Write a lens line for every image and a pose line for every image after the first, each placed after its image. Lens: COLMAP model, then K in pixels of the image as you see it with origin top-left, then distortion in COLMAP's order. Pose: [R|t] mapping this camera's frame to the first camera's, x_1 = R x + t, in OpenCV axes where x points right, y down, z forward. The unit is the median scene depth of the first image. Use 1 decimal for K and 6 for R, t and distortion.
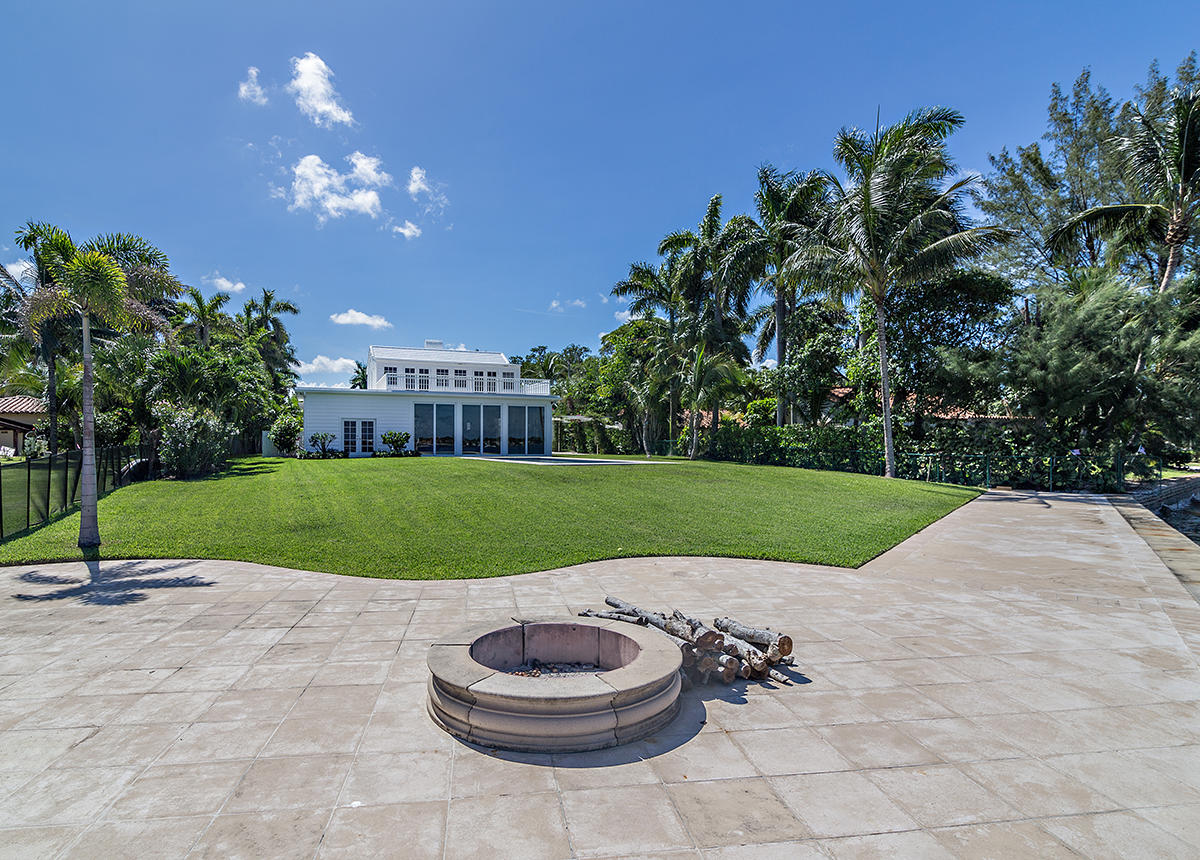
lens RADIAL K [[644.1, 0, 578.3], [0, 644.1, 442.8], [0, 0, 1]] dist [-0.013604, -0.001807]
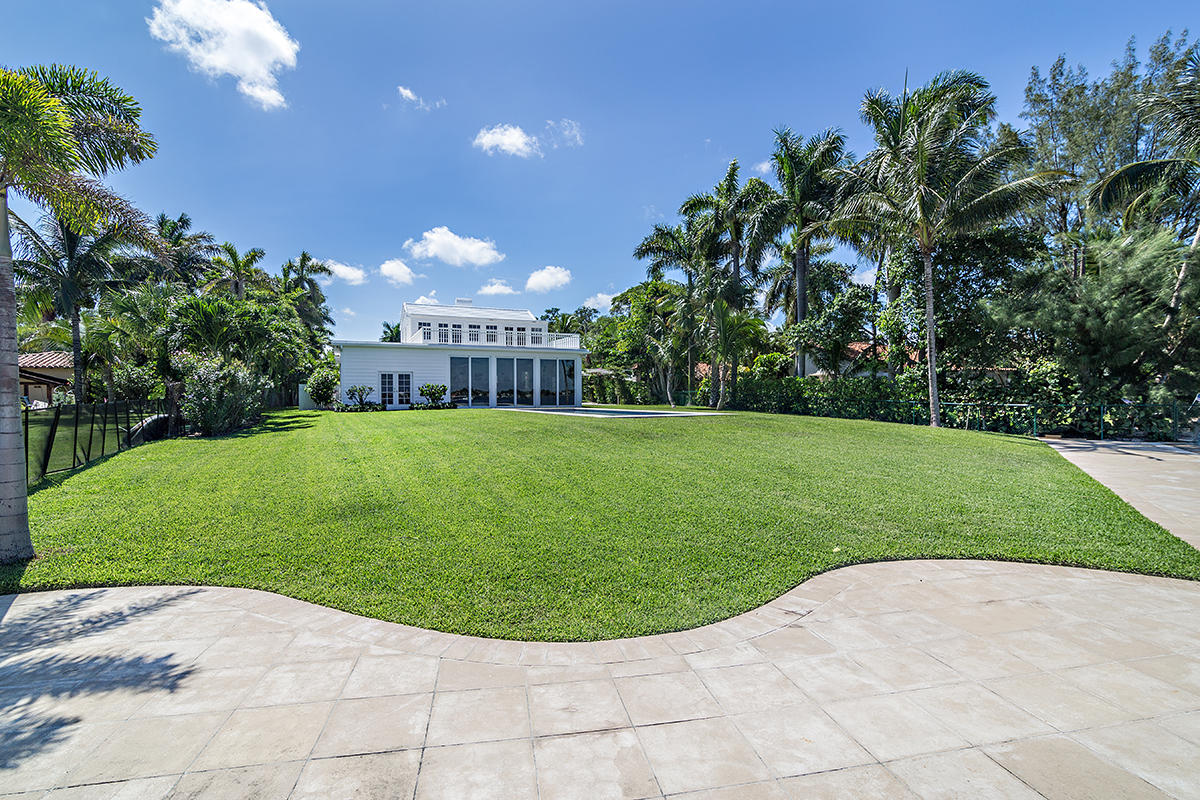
lens RADIAL K [[551.2, 0, 605.5], [0, 551.2, 400.0], [0, 0, 1]] dist [-0.021820, 0.001938]
pose [[0.998675, -0.006023, 0.051107, -0.052135], [0.005480, 0.999927, 0.010756, -0.000013], [-0.051168, -0.010461, 0.998635, 0.109652]]
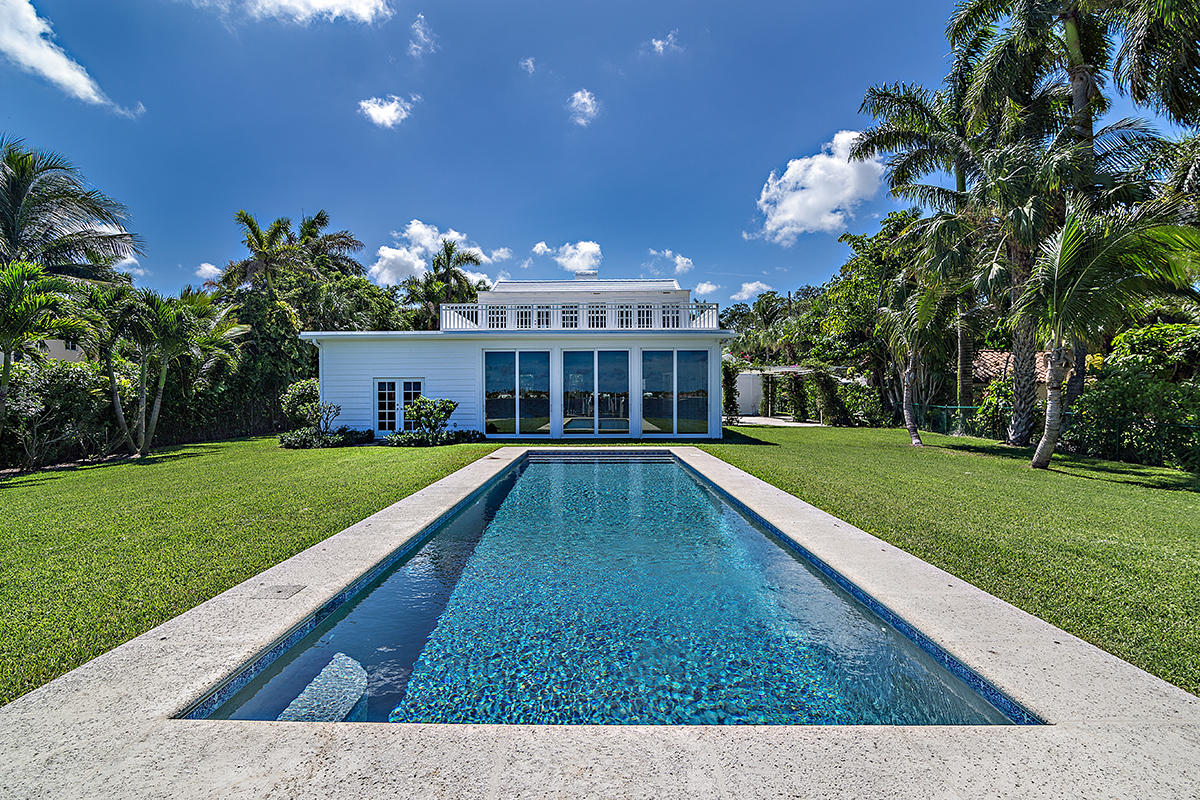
lens RADIAL K [[551.2, 0, 596.8], [0, 551.2, 400.2], [0, 0, 1]] dist [-0.021820, 0.001938]
pose [[0.922030, -0.003391, -0.387103, 0.047585], [0.007090, 0.999942, 0.008127, -0.017651], [0.387052, -0.010237, 0.922001, 0.553368]]
